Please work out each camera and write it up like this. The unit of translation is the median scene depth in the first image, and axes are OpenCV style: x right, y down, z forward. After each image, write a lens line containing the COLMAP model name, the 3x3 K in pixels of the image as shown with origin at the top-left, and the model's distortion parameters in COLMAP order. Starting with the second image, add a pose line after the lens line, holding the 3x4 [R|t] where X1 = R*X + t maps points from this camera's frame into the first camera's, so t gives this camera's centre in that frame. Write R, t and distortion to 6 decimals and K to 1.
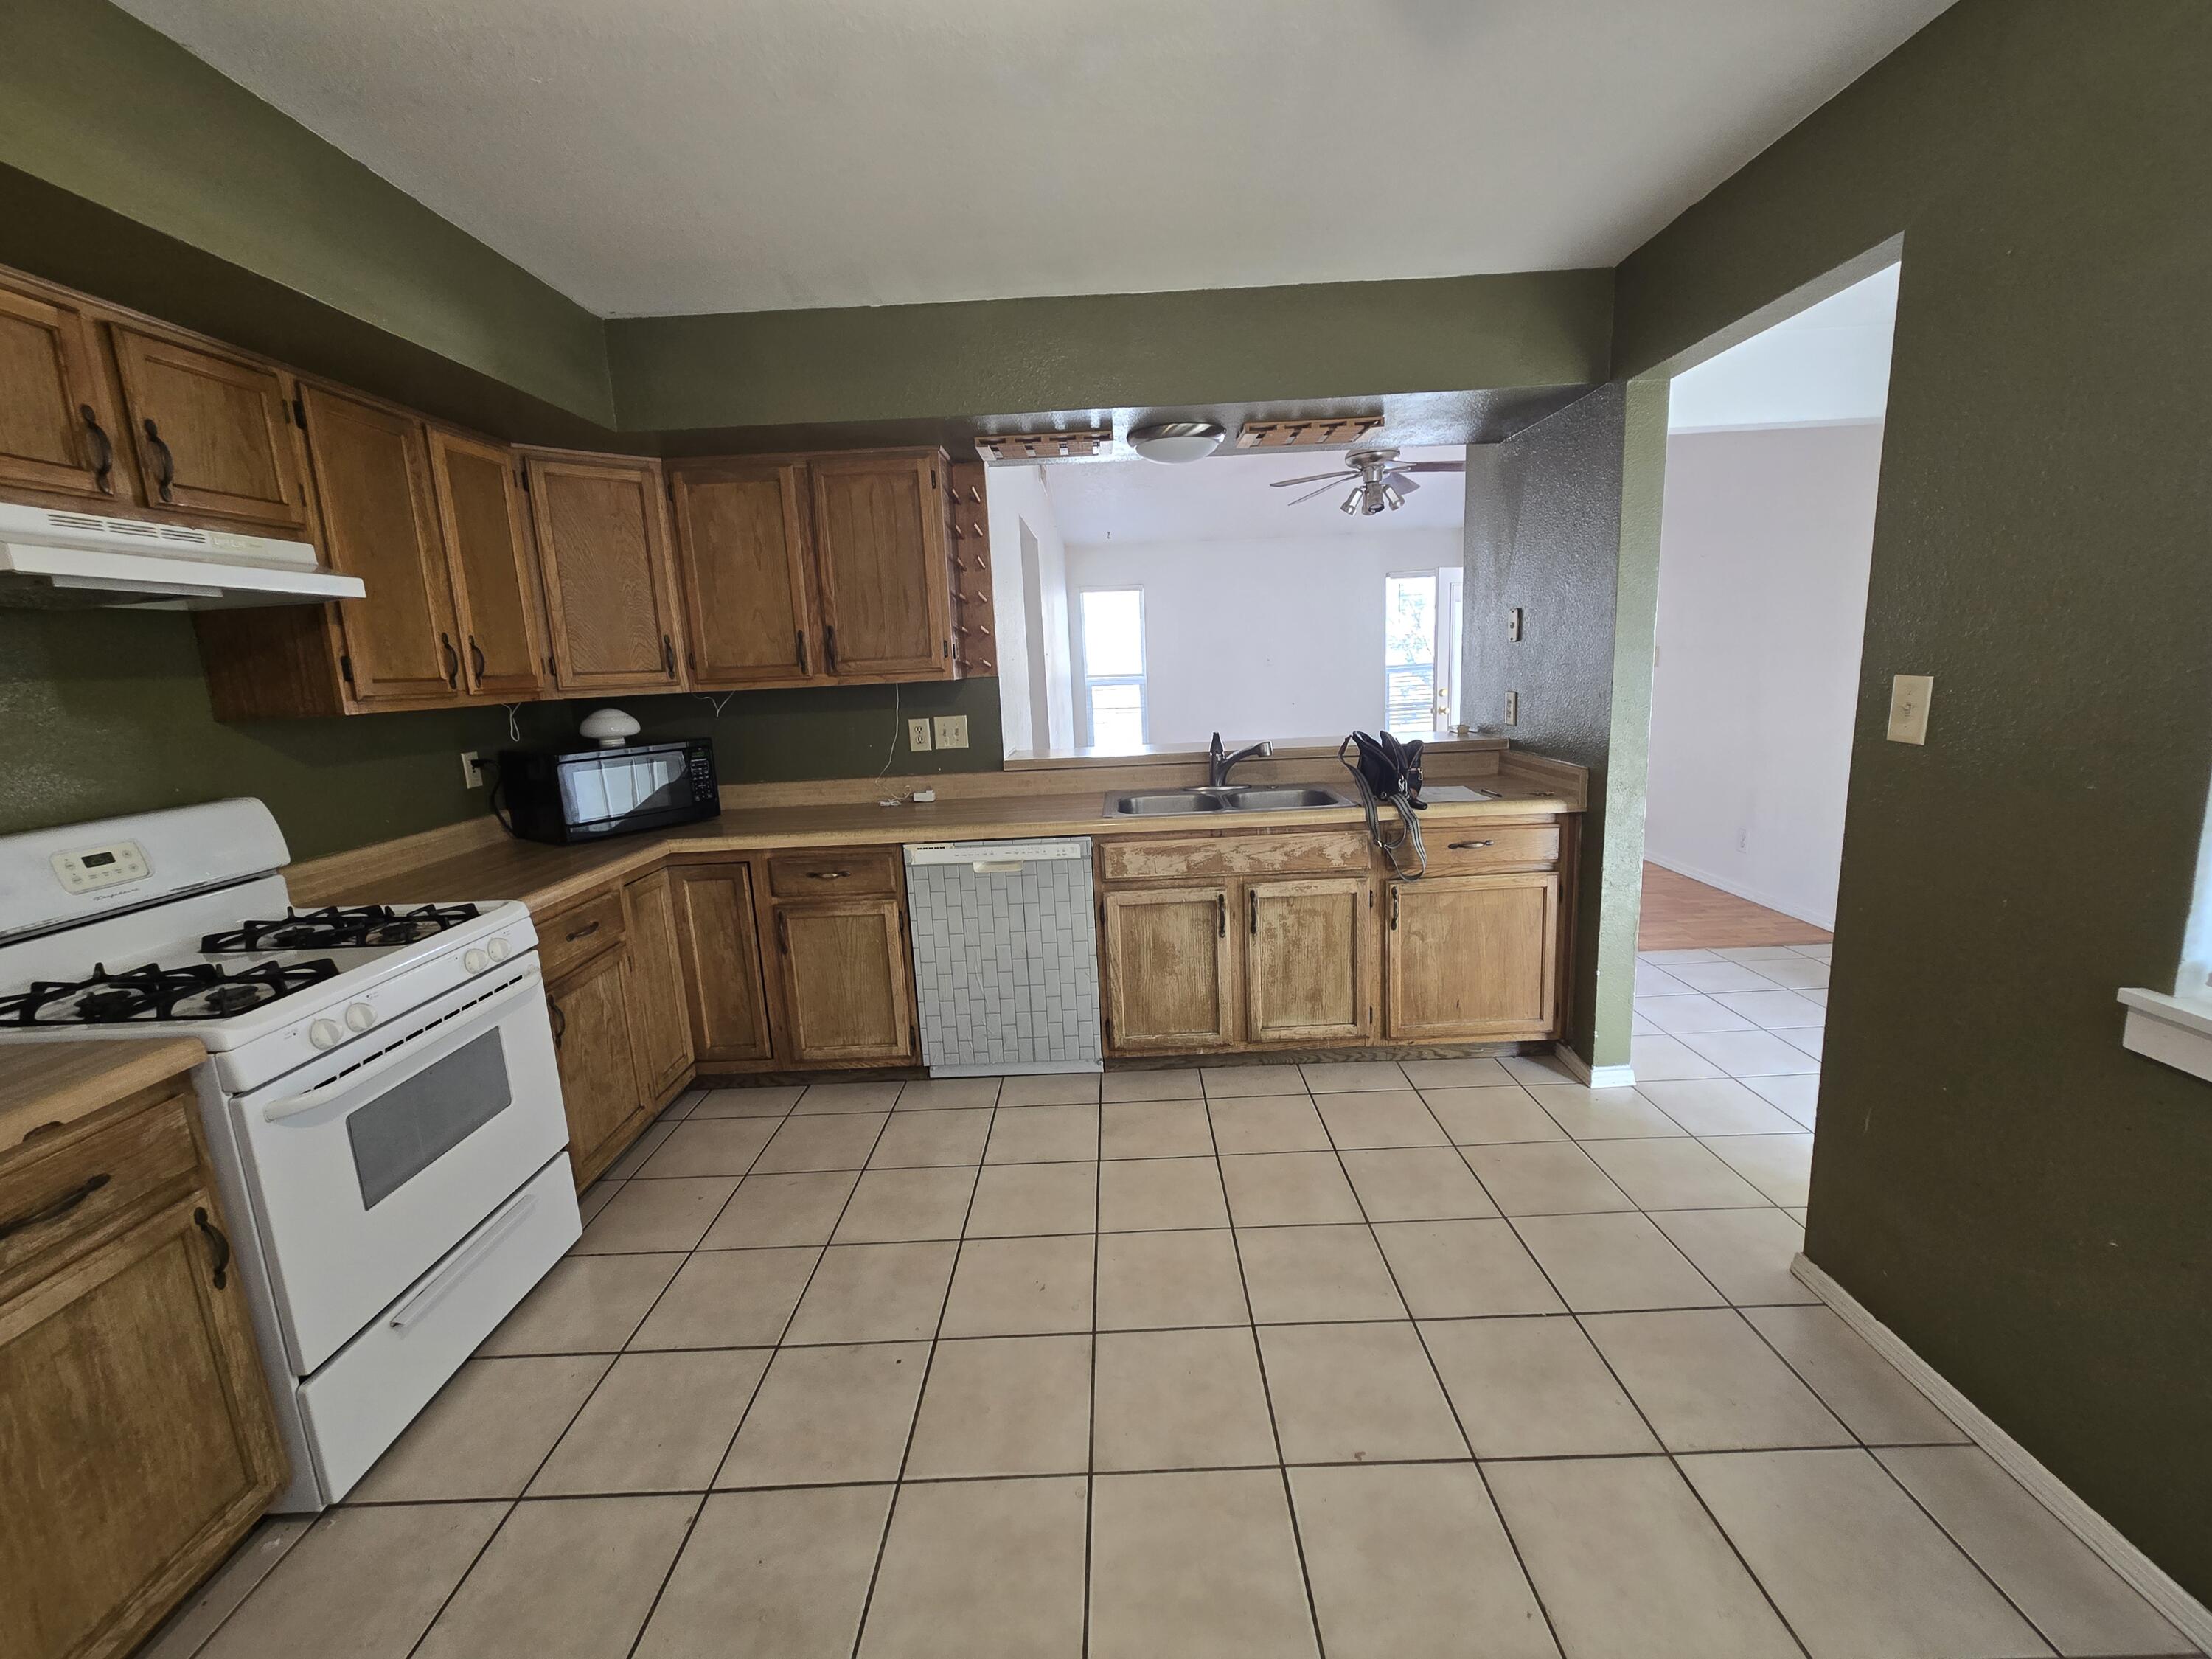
lens RADIAL K [[905.8, 0, 1106.0], [0, 905.8, 829.5], [0, 0, 1]] dist [-0.015097, 0.004475]
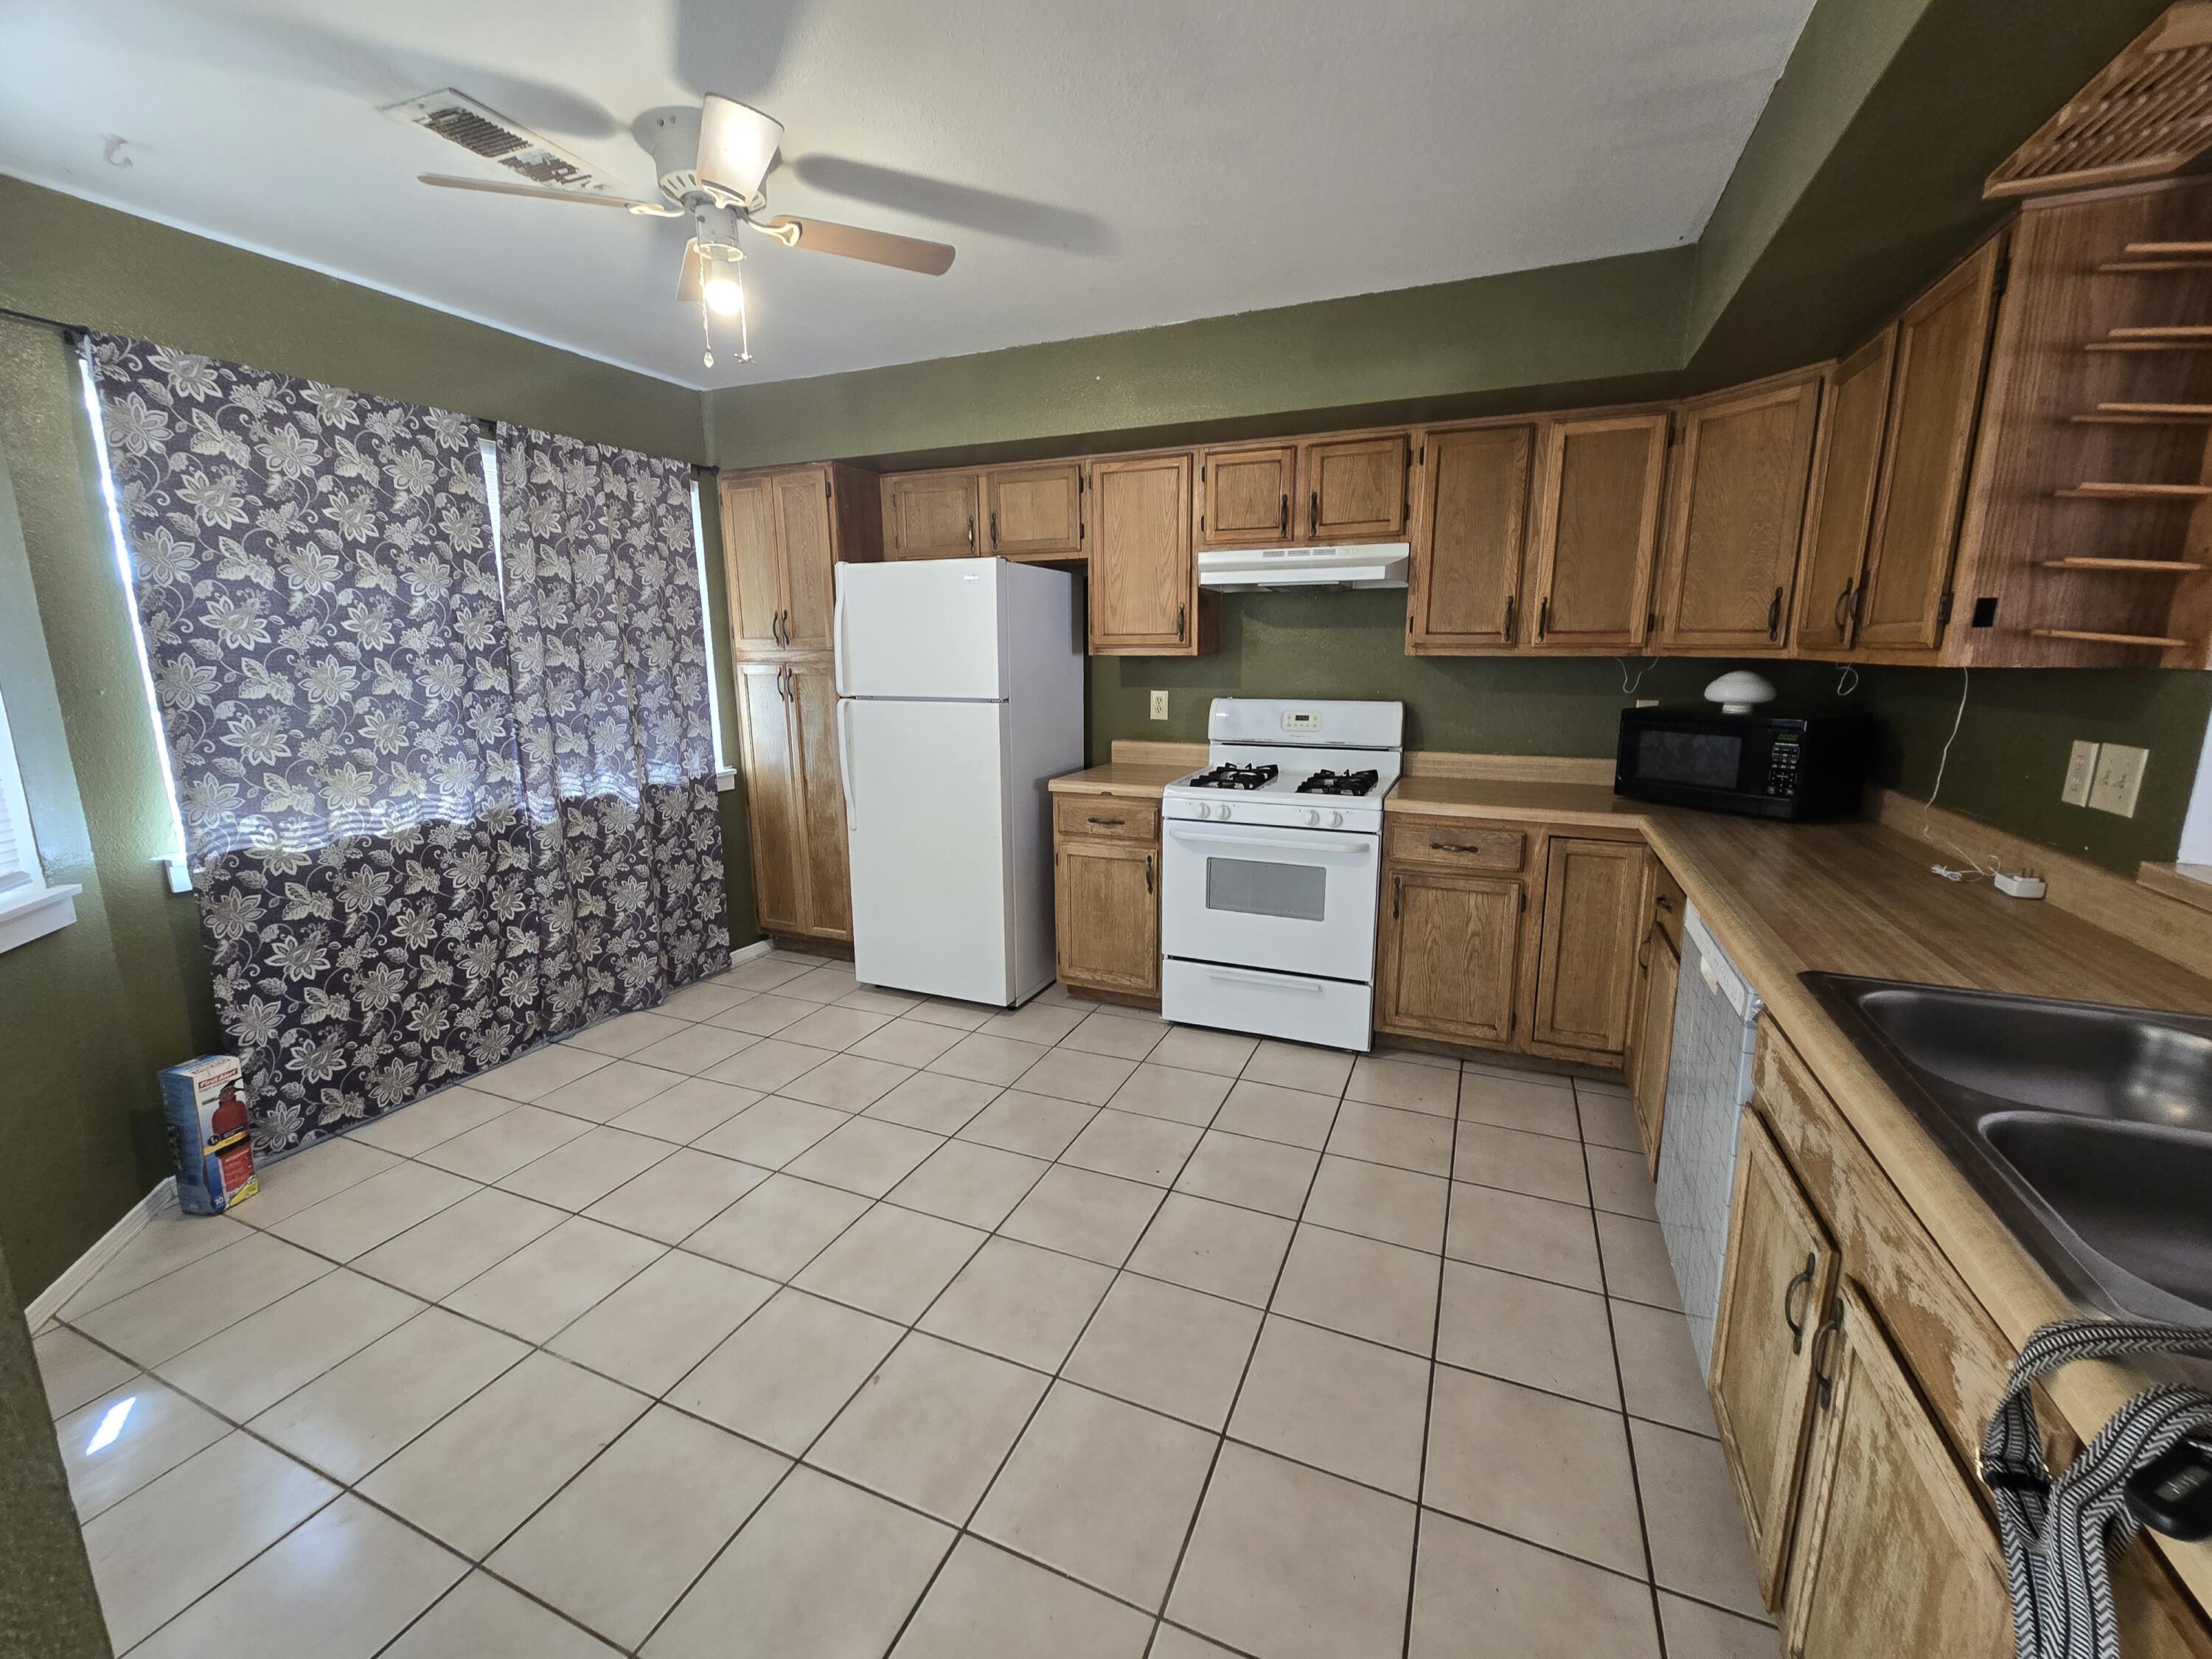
lens RADIAL K [[914.9, 0, 1115.4], [0, 914.9, 819.1], [0, 0, 1]] dist [0.001008, -0.000299]
pose [[-0.386357, 0.216662, -0.896541, 0.757661], [-0.155023, 0.942938, 0.294680, -0.237458], [0.909228, 0.252836, -0.330723, 1.097844]]
